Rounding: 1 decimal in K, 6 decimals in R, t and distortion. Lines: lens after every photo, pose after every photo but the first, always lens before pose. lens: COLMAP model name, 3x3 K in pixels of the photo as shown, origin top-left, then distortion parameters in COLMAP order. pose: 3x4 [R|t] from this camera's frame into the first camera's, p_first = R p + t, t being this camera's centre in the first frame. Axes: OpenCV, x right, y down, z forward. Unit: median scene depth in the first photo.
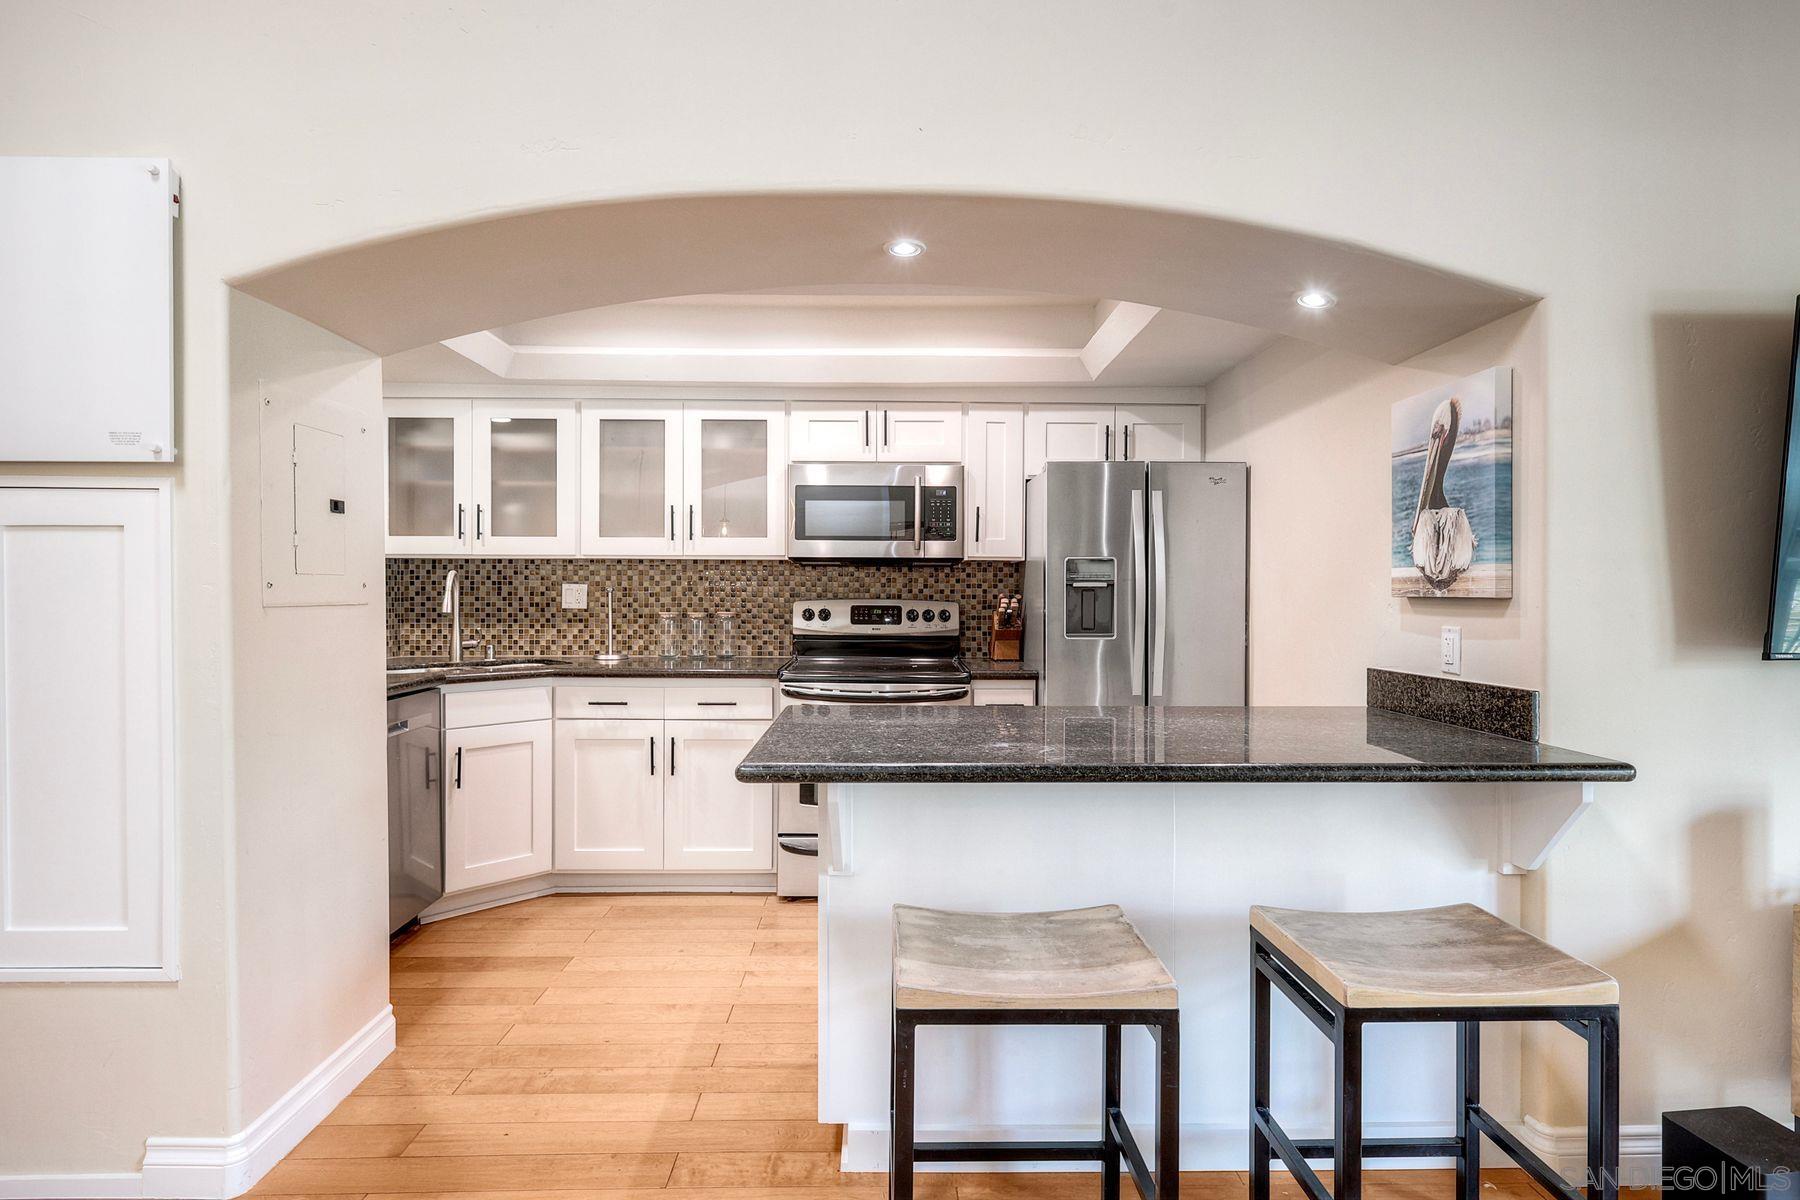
lens RADIAL K [[913.9, 0, 905.5], [0, 913.9, 595.8], [0, 0, 1]] dist [0.000132, -0.000601]
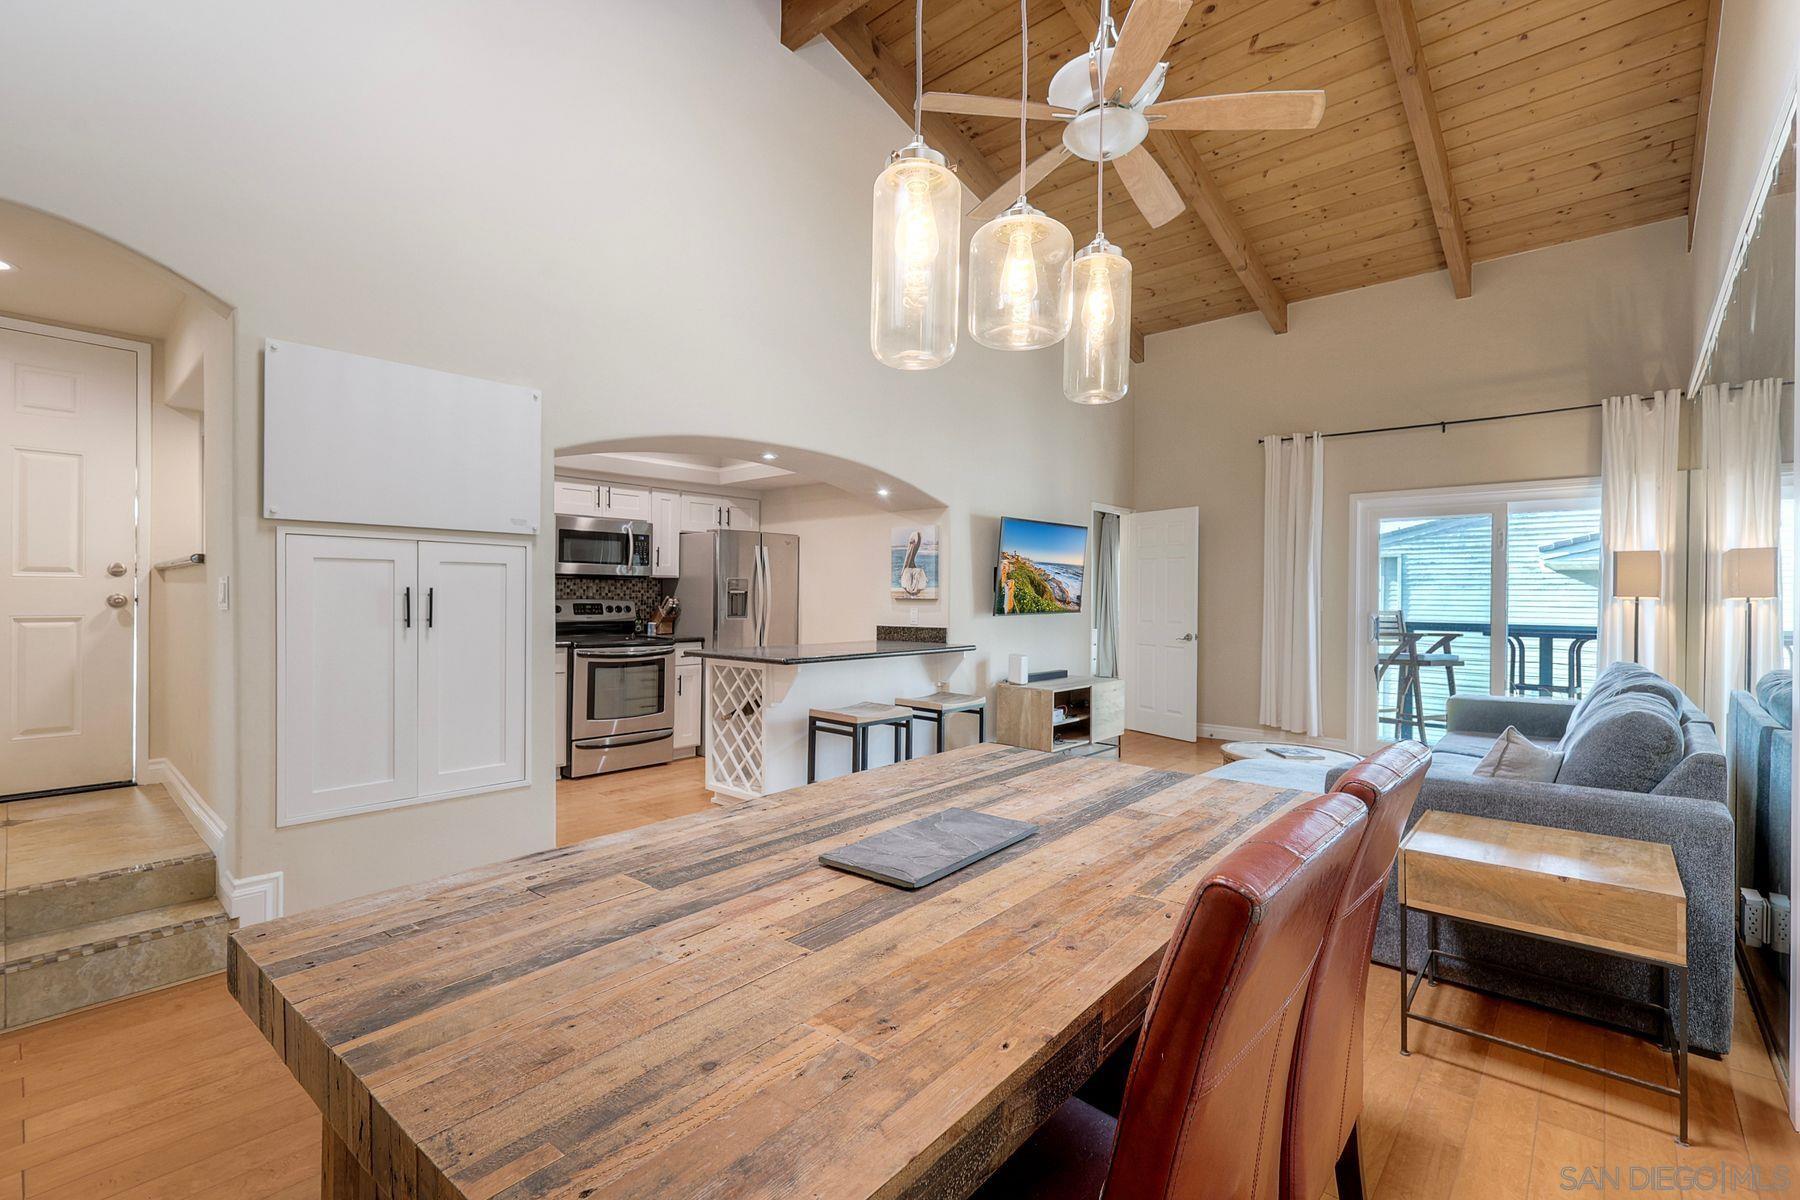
lens RADIAL K [[793.3, 0, 901.5], [0, 793.3, 595.4], [0, 0, 1]] dist [0.002058, -0.000102]
pose [[0.680512, 0.000747, 0.732736, -0.724009], [-0.001987, 0.999998, 0.000825, -0.005918], [-0.732734, -0.002018, 0.680512, -0.388550]]
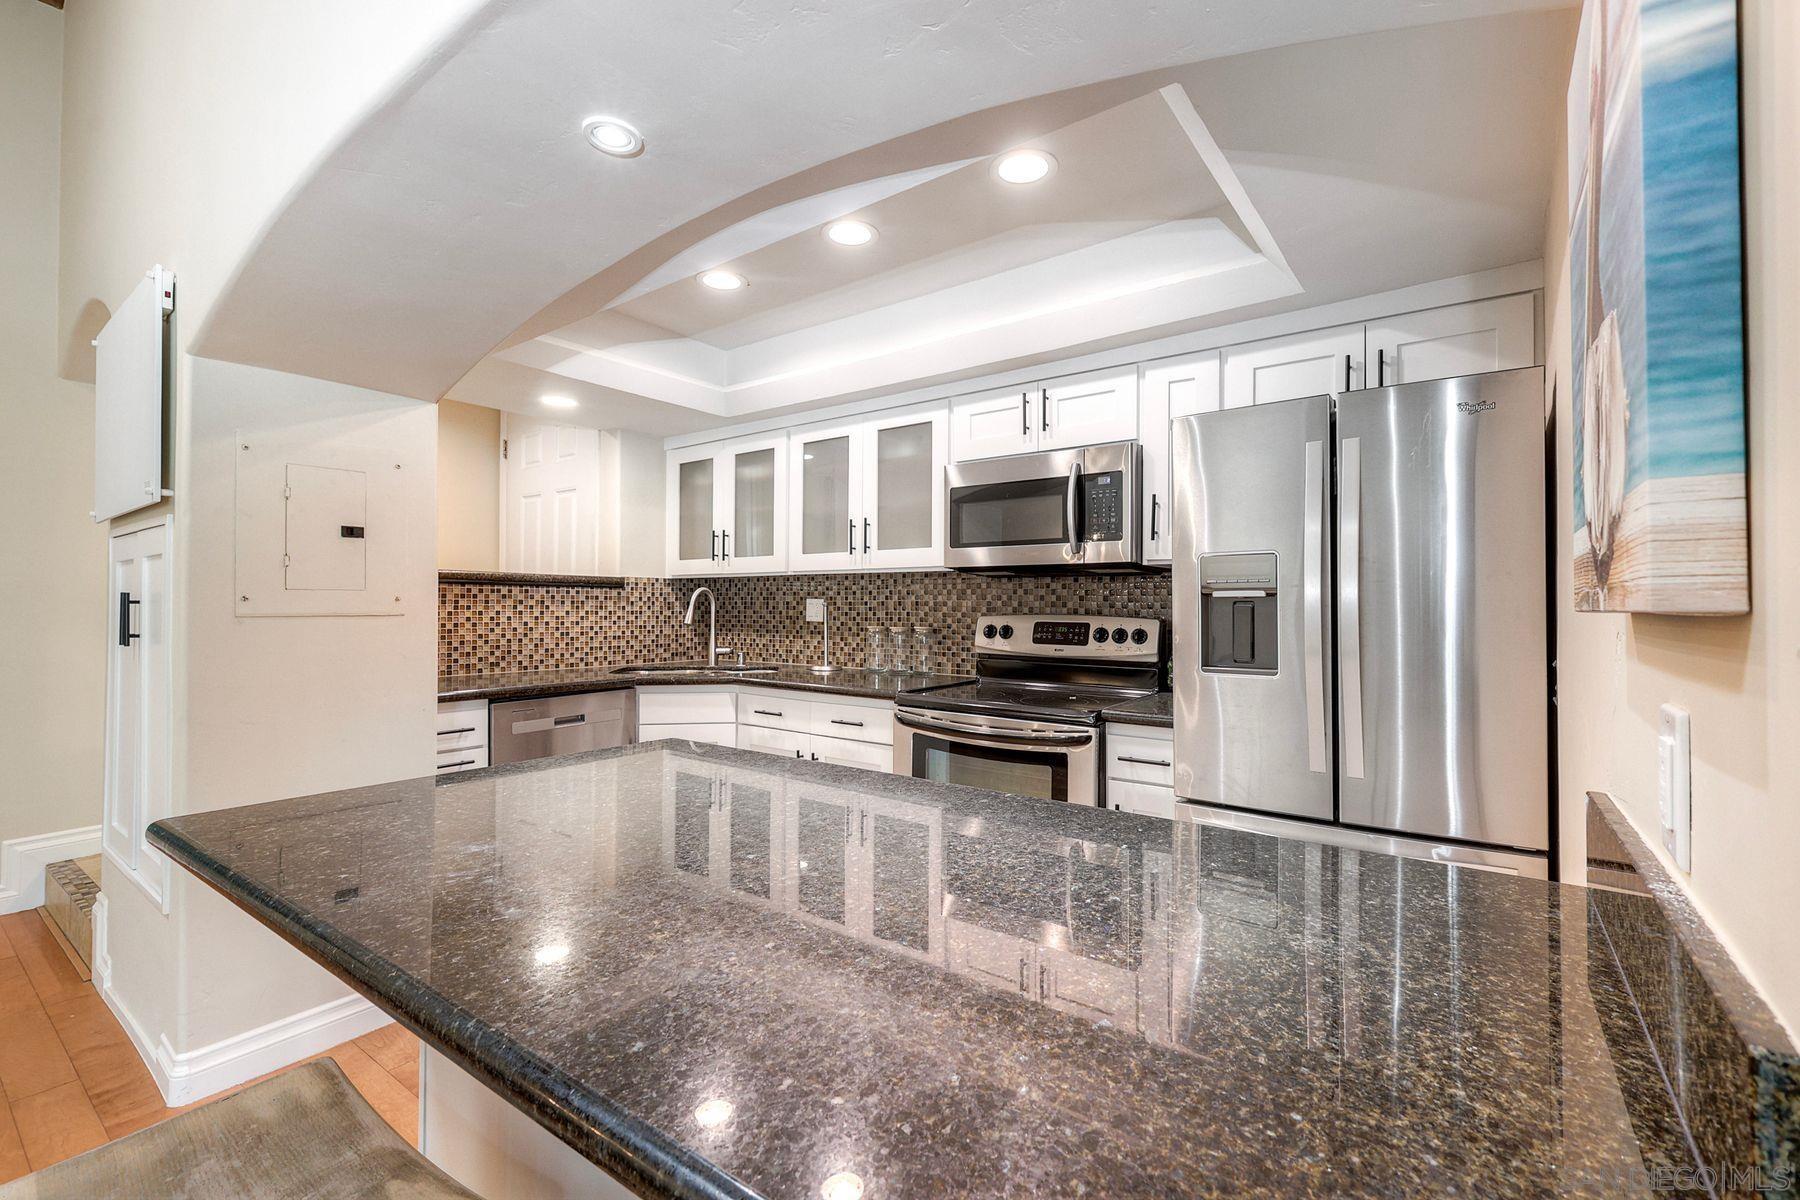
lens RADIAL K [[779.7, 0, 906.6], [0, 779.7, 597.8], [0, 0, 1]] dist [0.000896, -0.000002]
pose [[0.792615, -0.006561, -0.609687, 0.311073], [-0.003856, 0.999868, -0.015772, -0.000009], [0.609710, 0.014852, 0.792486, 0.358075]]
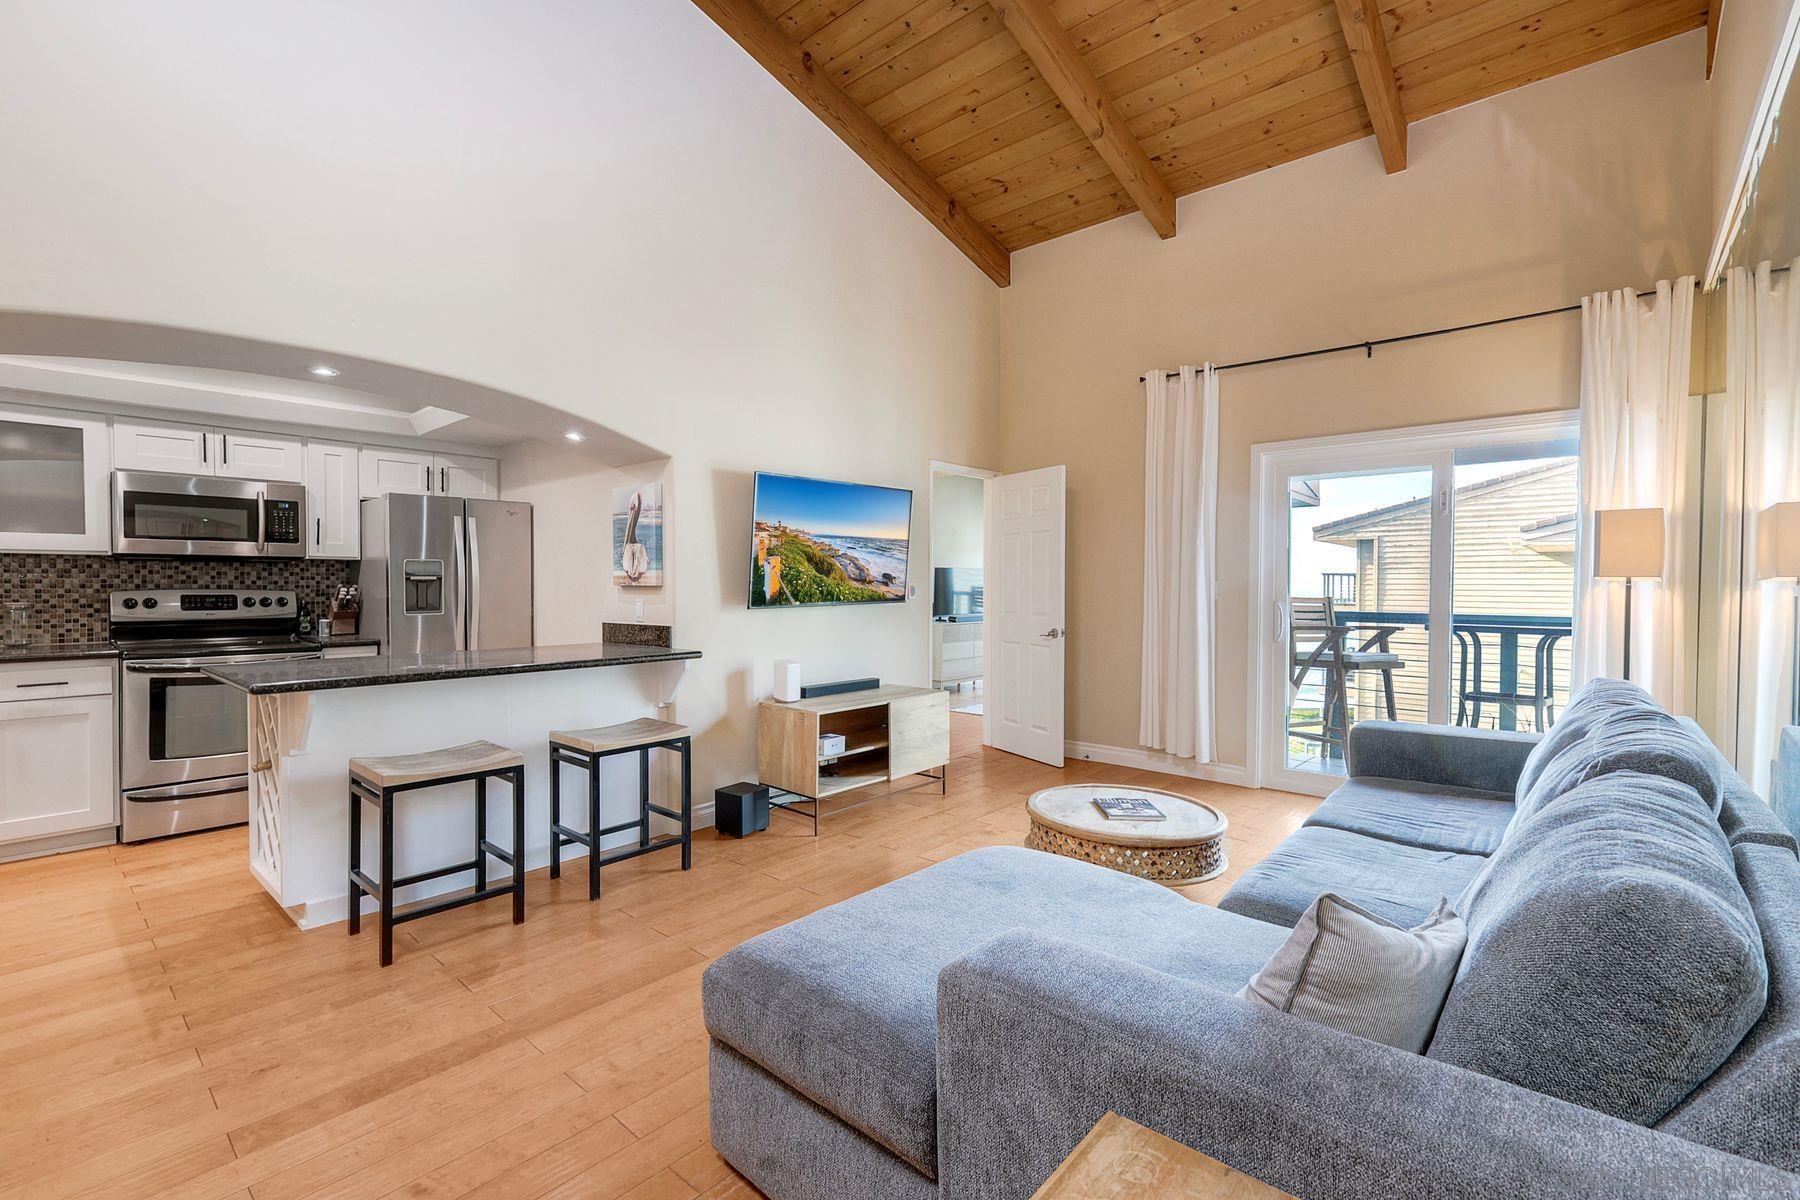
lens RADIAL K [[784.8, 0, 902.6], [0, 784.8, 595.4], [0, 0, 1]] dist [0.003702, 0.000323]
pose [[0.676532, -0.014863, 0.736264, -0.186310], [0.003679, 0.999852, 0.016804, -0.002256], [-0.736404, -0.008659, 0.676486, -0.383702]]
